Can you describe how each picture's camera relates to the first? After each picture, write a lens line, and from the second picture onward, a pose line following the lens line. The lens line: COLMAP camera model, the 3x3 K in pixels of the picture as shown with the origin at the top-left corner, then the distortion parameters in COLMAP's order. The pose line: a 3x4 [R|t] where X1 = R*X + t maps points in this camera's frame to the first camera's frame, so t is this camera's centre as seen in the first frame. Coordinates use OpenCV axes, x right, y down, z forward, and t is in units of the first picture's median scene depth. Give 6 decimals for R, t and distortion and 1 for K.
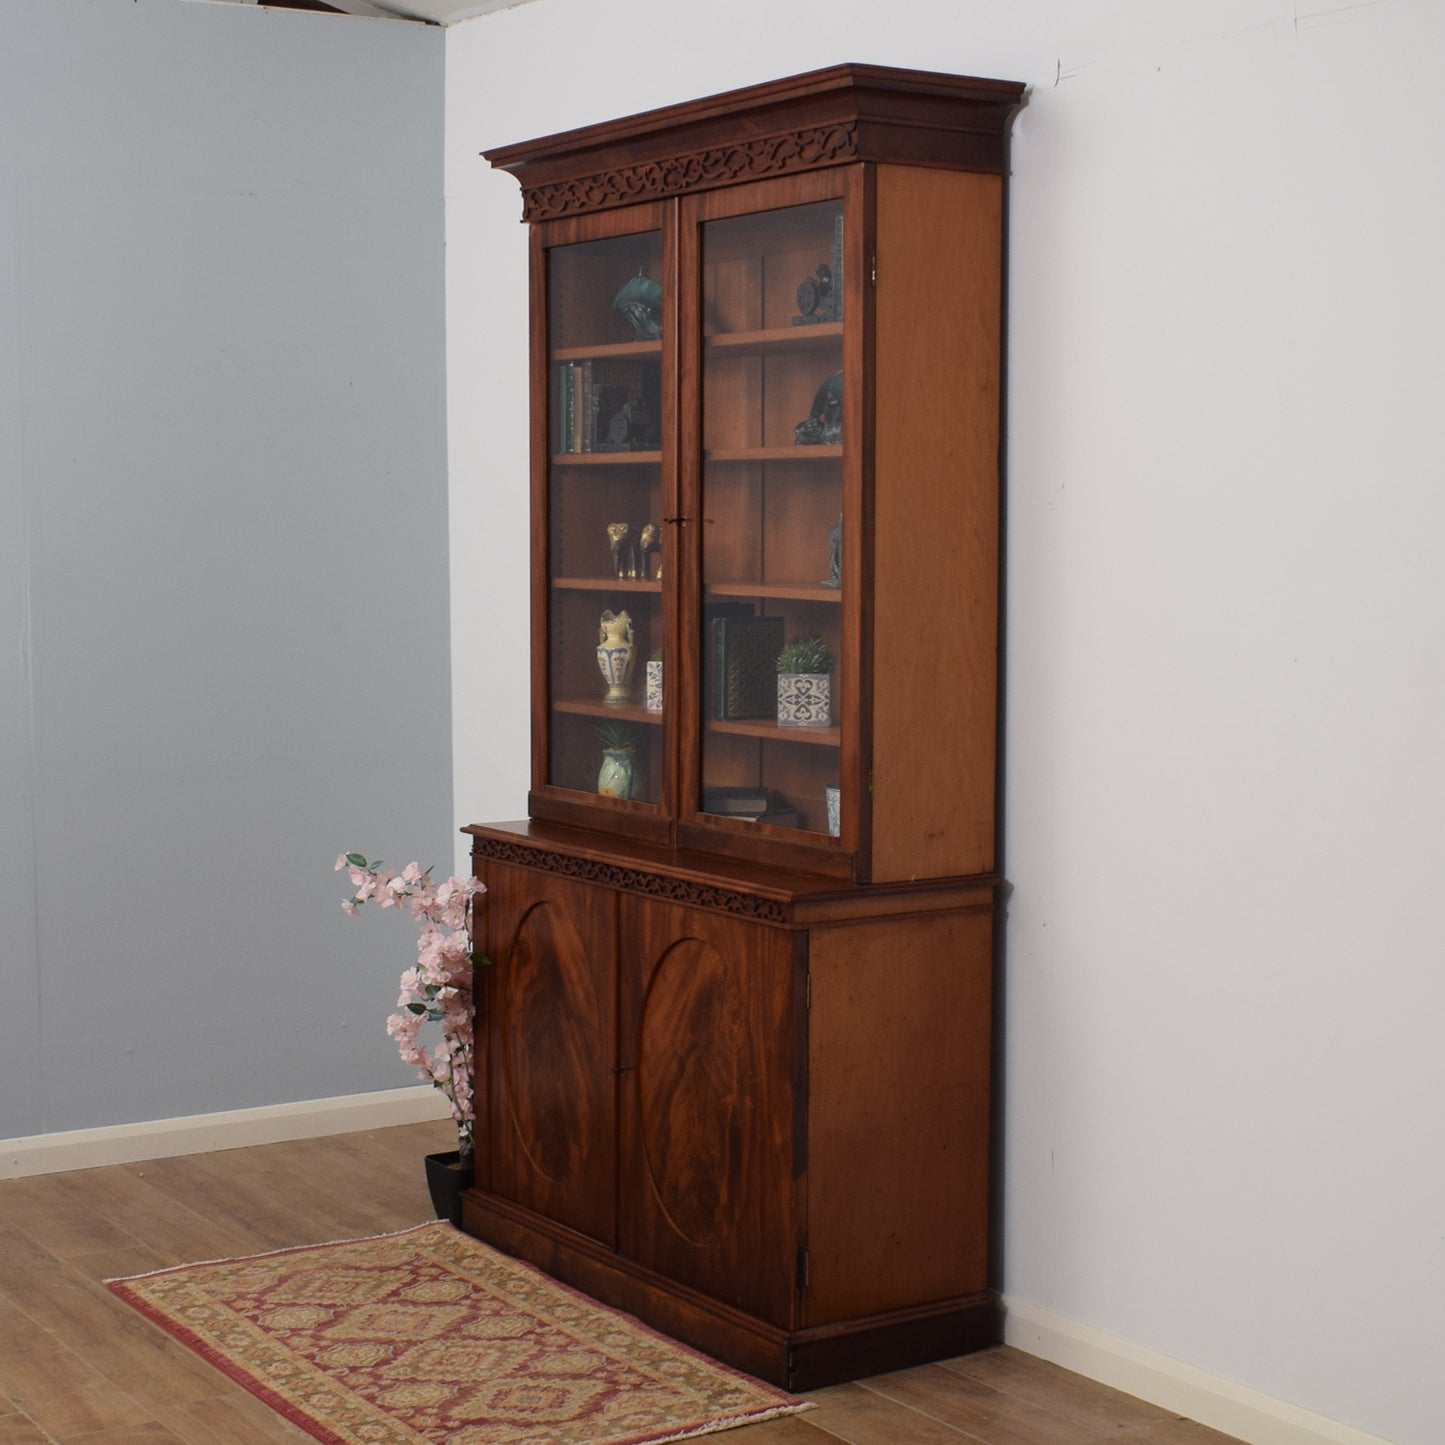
lens RADIAL K [[2646.1, 0, 718.4], [0, 2646.1, 798.5], [0, 0, 1]] dist [-0.082877, 0.000000]
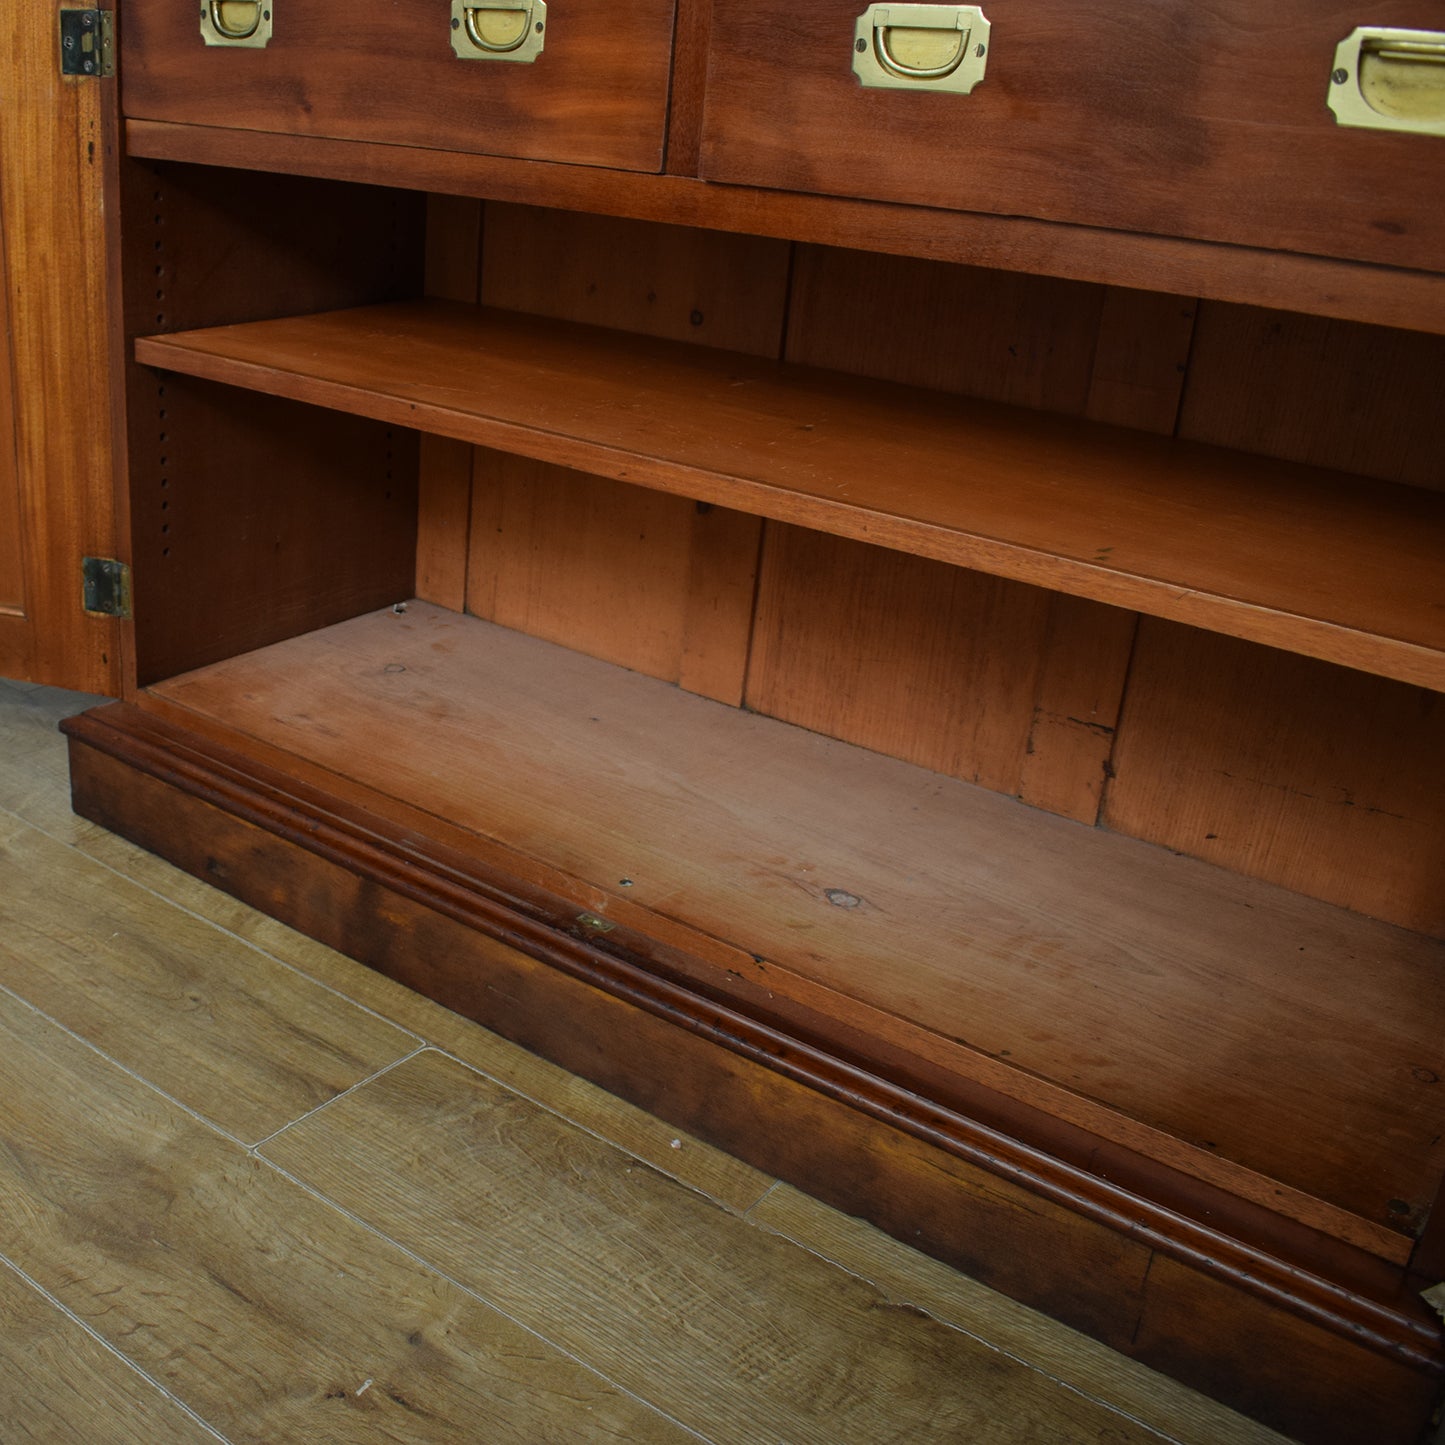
lens RADIAL K [[1696.7, 0, 451.5], [0, 1696.7, 717.4], [0, 0, 1]] dist [-0.091227, 0.000000]
pose [[0.965450, -0.069384, 0.251181, -0.119346], [-0.006663, 0.957013, 0.289969, 0.073633], [-0.260503, -0.281624, 0.923486, 0.811399]]
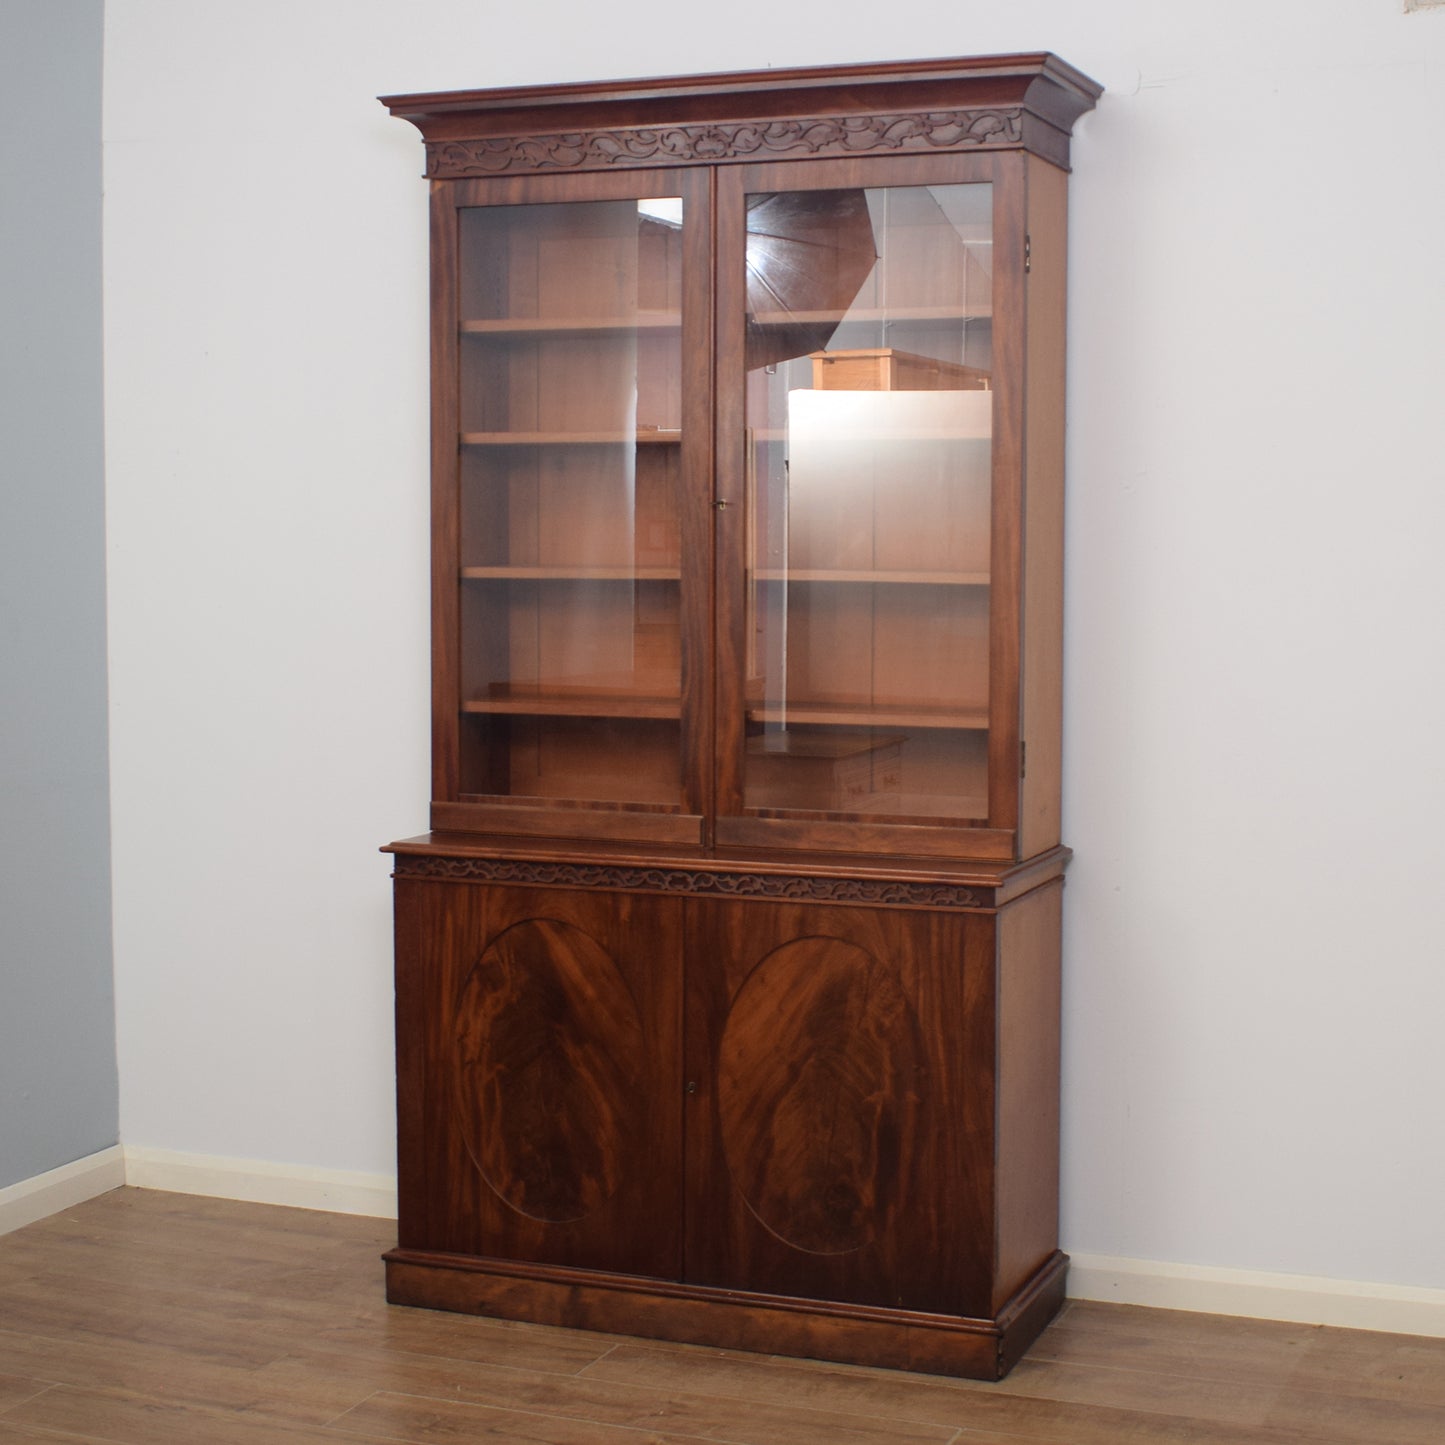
lens RADIAL K [[2514.4, 0, 840.1], [0, 2514.4, 713.8], [0, 0, 1]] dist [-0.085609, 0.000000]
pose [[0.801490, -0.045173, 0.596299, -0.528683], [0.062211, 0.998031, -0.008013, -0.019404], [-0.594763, 0.043519, 0.802722, 0.250467]]
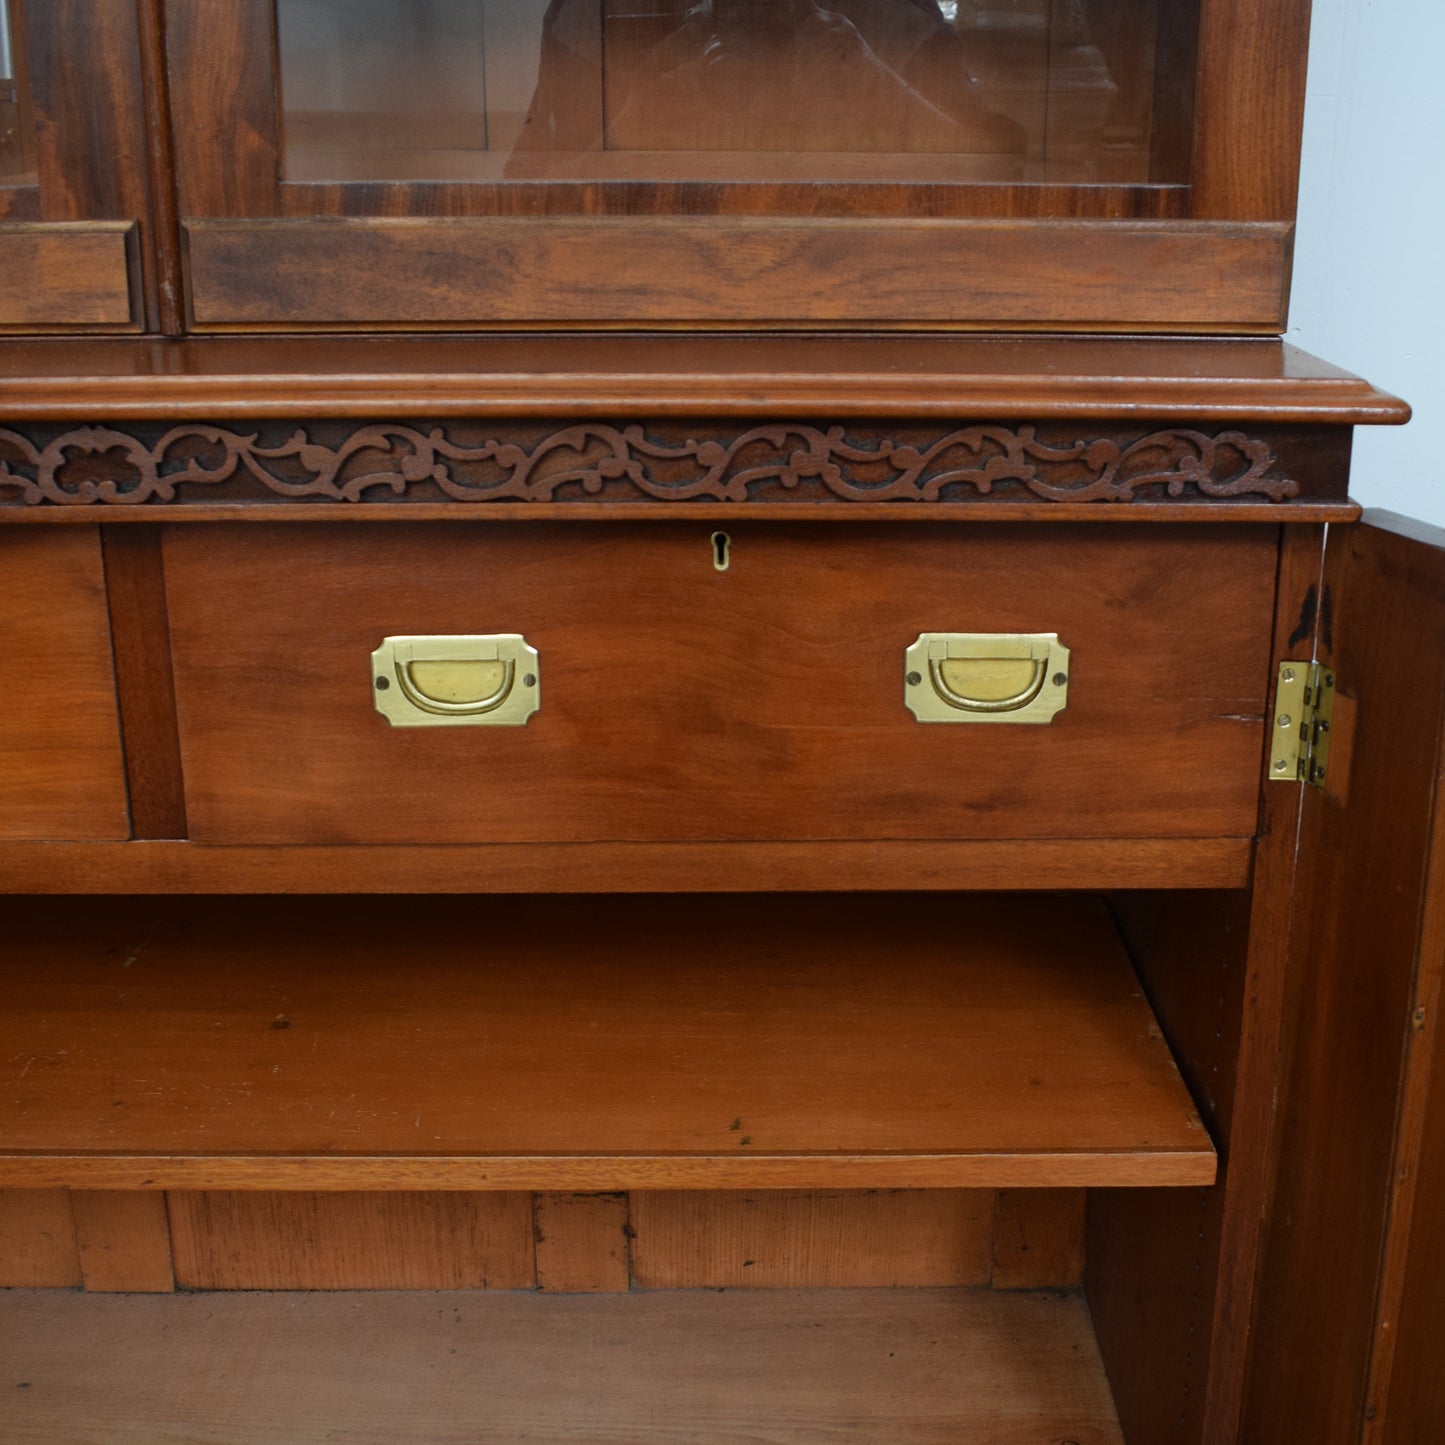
lens RADIAL K [[2062.6, 0, 790.9], [0, 2062.6, 831.1], [0, 0, 1]] dist [-0.091109, 0.000000]
pose [[0.526025, -0.292259, 0.798675, -0.166646], [0.085076, 0.952472, 0.292505, 0.012317], [-0.846203, -0.085917, 0.525888, 0.854574]]
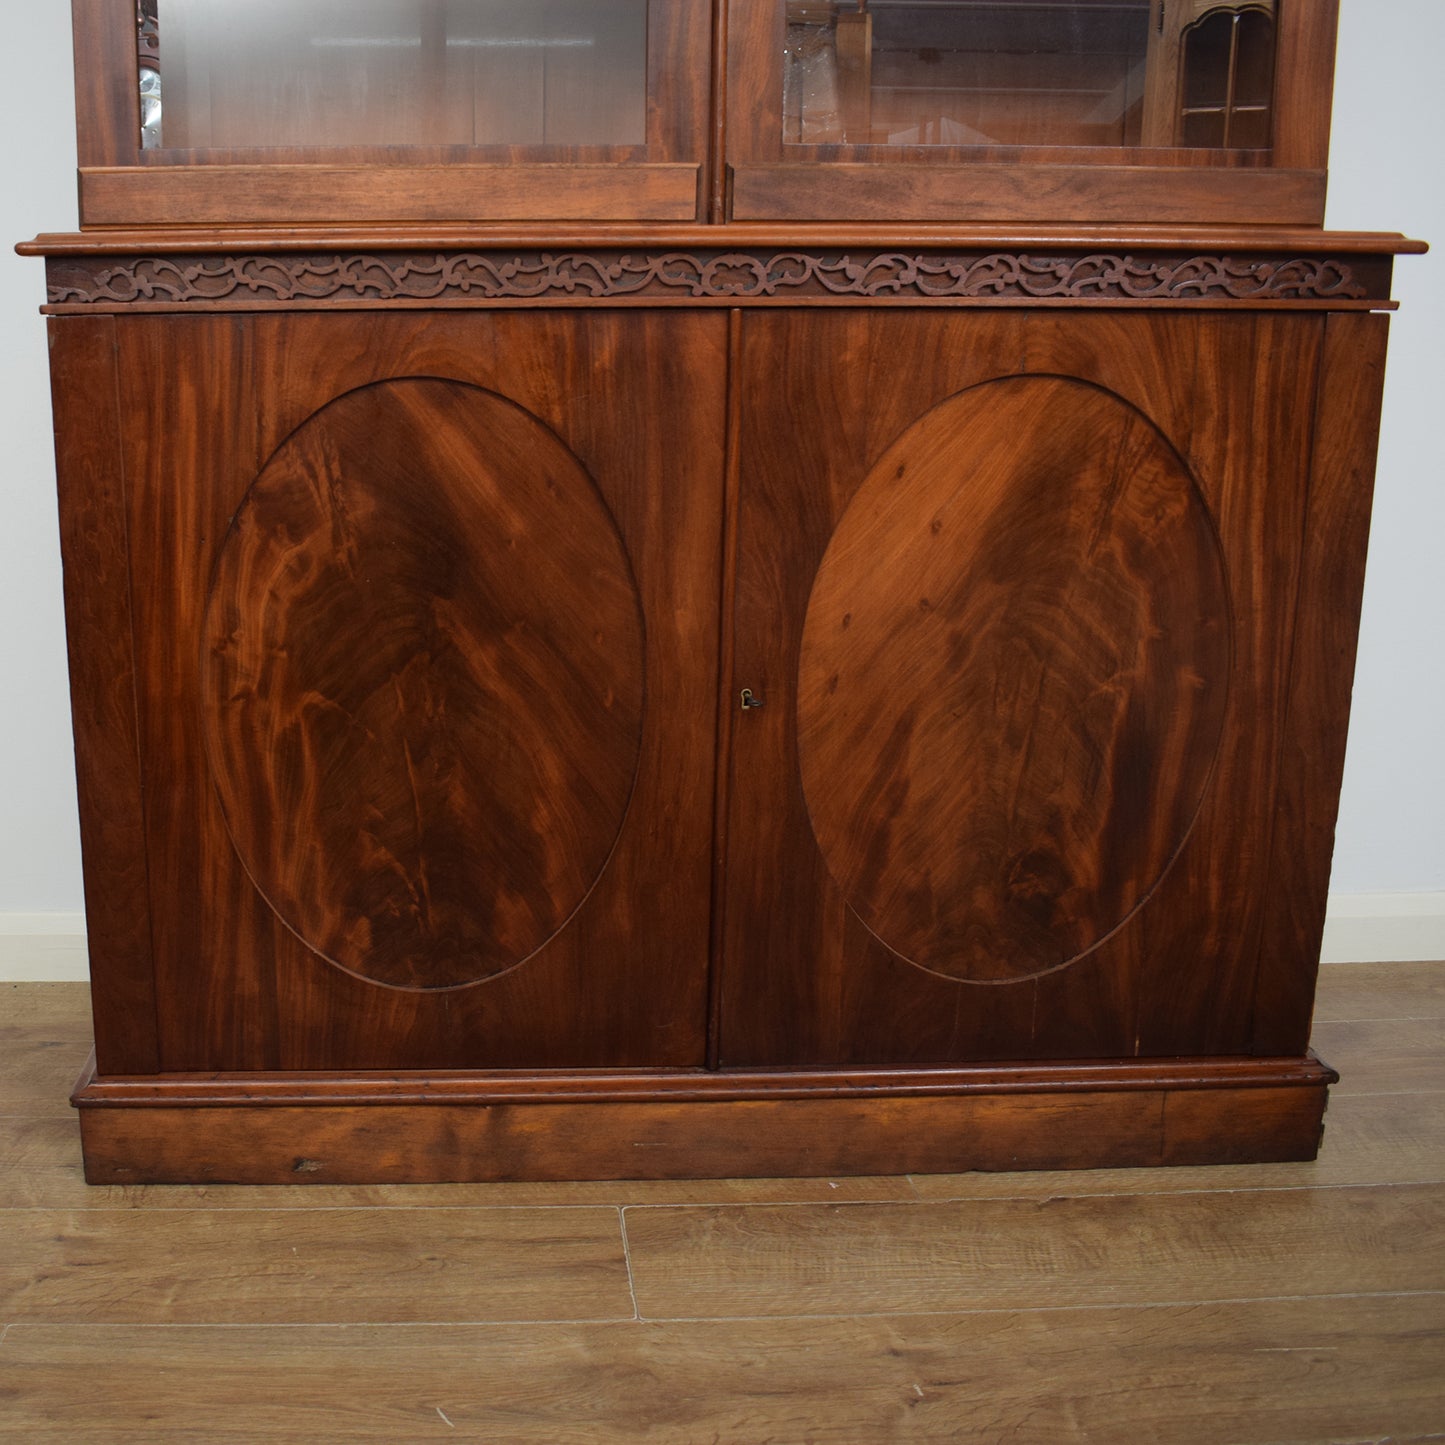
lens RADIAL K [[1714.8, 0, 493.5], [0, 1714.8, 722.7], [0, 0, 1]] dist [-0.087858, 0.000000]
pose [[0.532152, -0.213998, 0.819157, -0.316324], [0.098785, 0.976615, 0.190958, 0.045026], [-0.840866, -0.020698, 0.540848, 0.887388]]
